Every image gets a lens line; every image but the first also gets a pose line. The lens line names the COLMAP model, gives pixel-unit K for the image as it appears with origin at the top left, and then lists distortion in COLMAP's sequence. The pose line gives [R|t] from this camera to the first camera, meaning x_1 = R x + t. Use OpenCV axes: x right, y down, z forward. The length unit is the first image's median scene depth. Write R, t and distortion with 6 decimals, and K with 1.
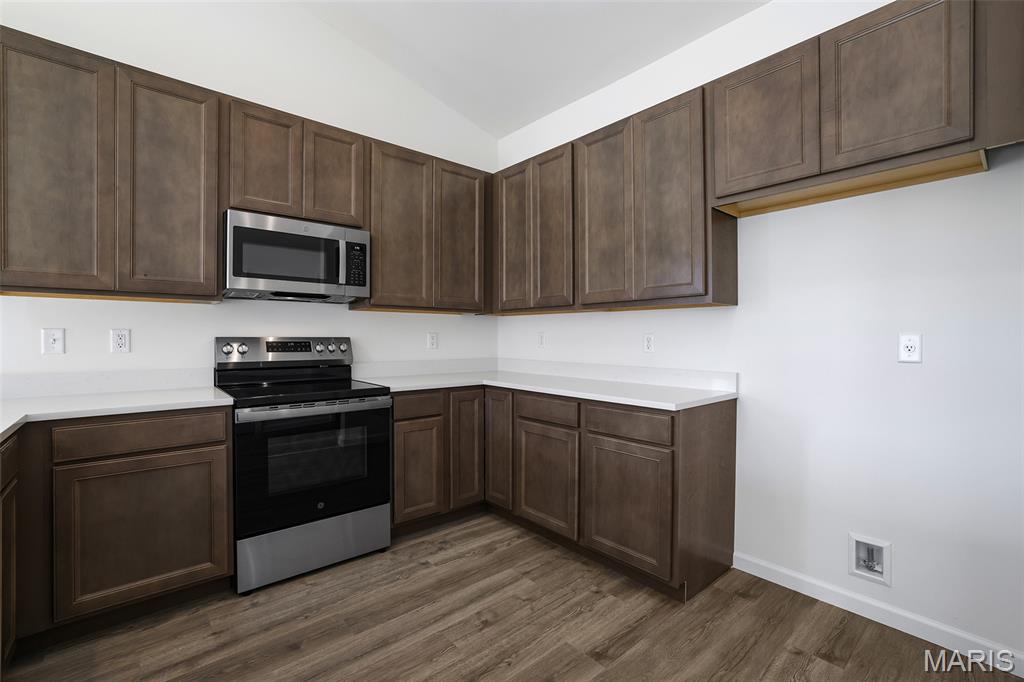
lens RADIAL K [[446.3, 0, 507.3], [0, 446.3, 337.0], [0, 0, 1]] dist [-0.033487, 0.007783]
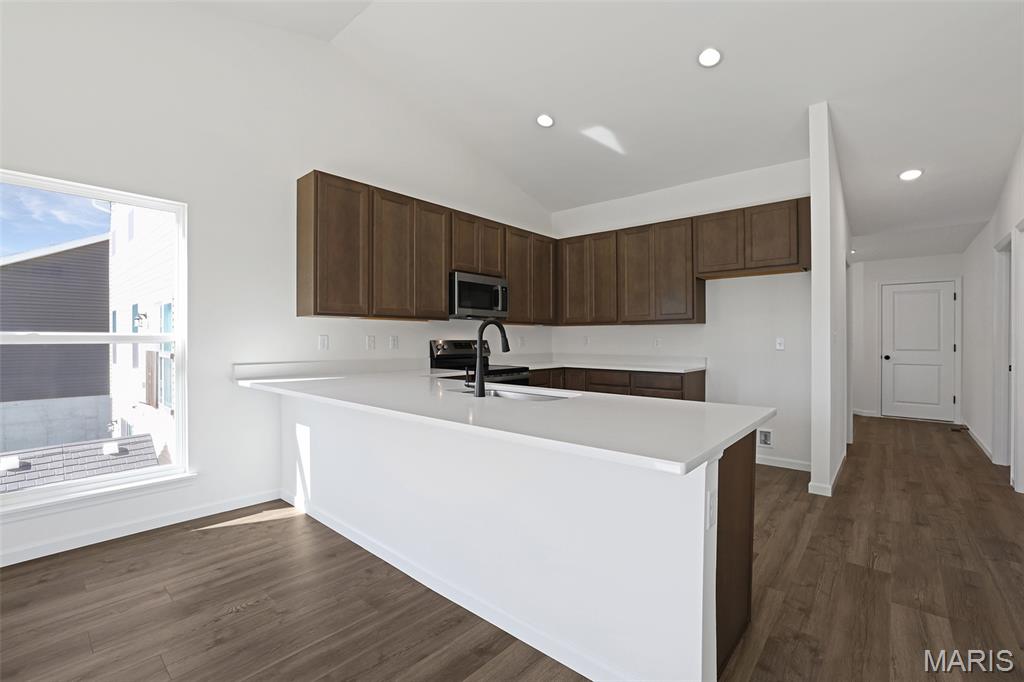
lens RADIAL K [[446.3, 0, 511.2], [0, 446.3, 340.8], [0, 0, 1]] dist [-0.033487, 0.007783]
pose [[0.989338, -0.004076, 0.145582, -0.640519], [0.003620, 0.999988, 0.003398, -0.002720], [-0.145594, -0.002835, 0.989340, -0.856729]]
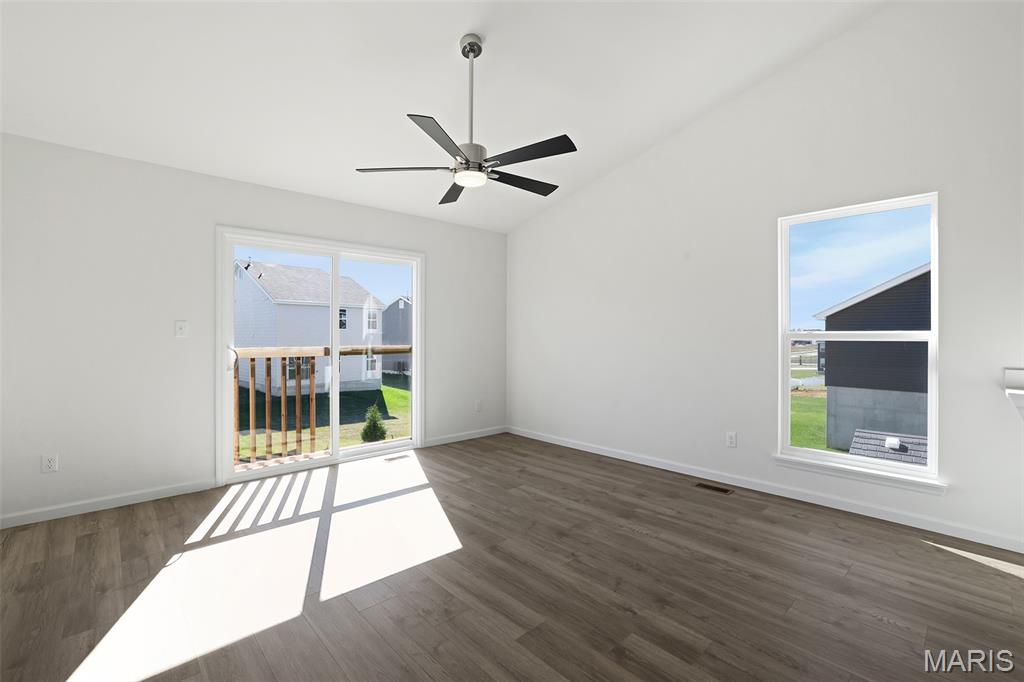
lens RADIAL K [[446.3, 0, 507.1], [0, 446.3, 336.4], [0, 0, 1]] dist [-0.033487, 0.007783]
pose [[0.028475, -0.000587, -0.999594, -0.268863], [-0.006881, 0.999976, -0.000783, 0.000784], [0.999571, 0.006900, 0.028470, -0.668846]]
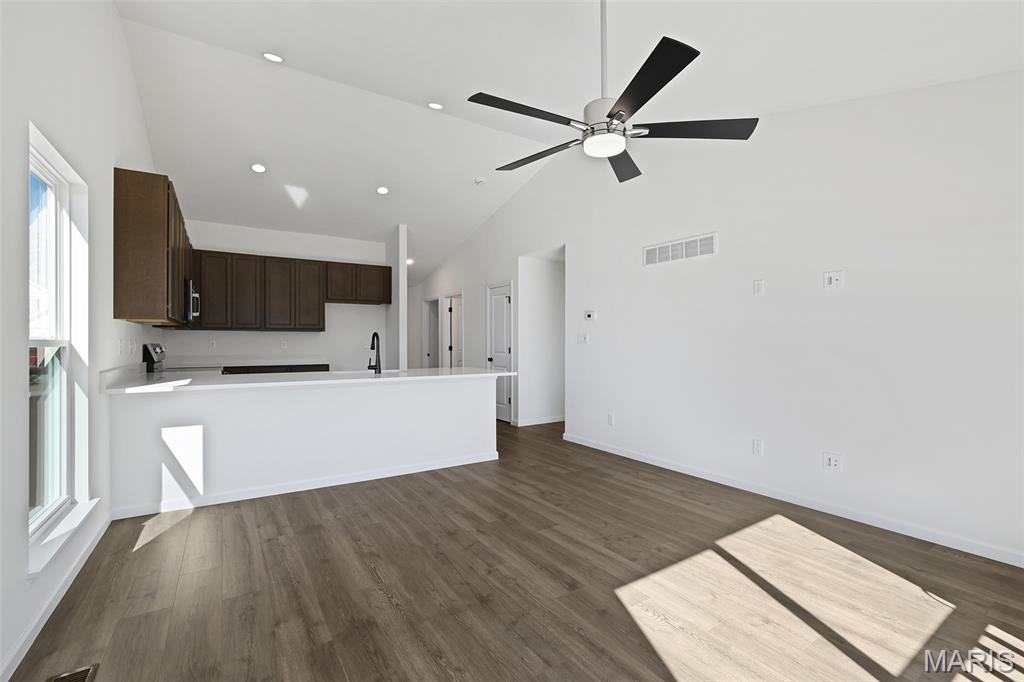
lens RADIAL K [[446.3, 0, 515.9], [0, 446.3, 338.5], [0, 0, 1]] dist [-0.033487, 0.007783]
pose [[0.123739, 0.003671, 0.992308, -2.275519], [0.003976, 0.999983, -0.004195, -0.010863], [-0.992307, 0.004464, 0.123722, -0.665008]]
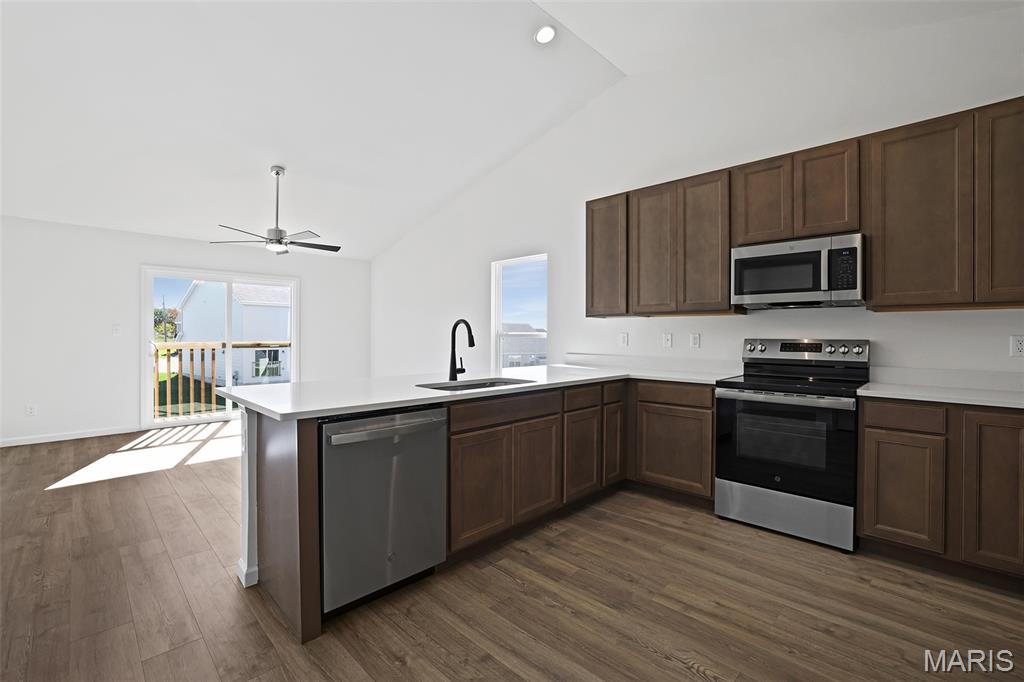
lens RADIAL K [[446.3, 0, 513.5], [0, 446.3, 333.4], [0, 0, 1]] dist [-0.033487, 0.007783]
pose [[0.080124, -0.006815, -0.996762, 0.685243], [-0.007759, 0.999942, -0.007460, -0.000560], [0.996755, 0.008332, 0.080067, 0.175278]]
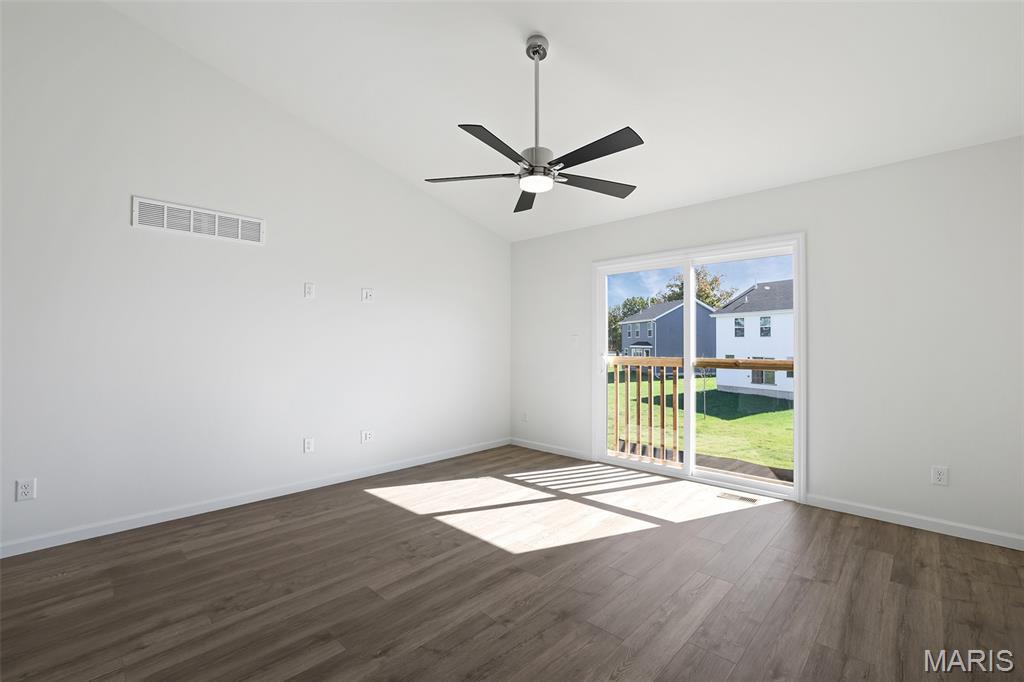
lens RADIAL K [[446.3, 0, 507.4], [0, 446.3, 334.6], [0, 0, 1]] dist [-0.033487, 0.007783]
pose [[-0.995823, -0.008901, -0.090867, -1.218818], [-0.007194, 0.999792, -0.019102, -0.005887], [0.091019, -0.018368, -0.995680, 0.339309]]
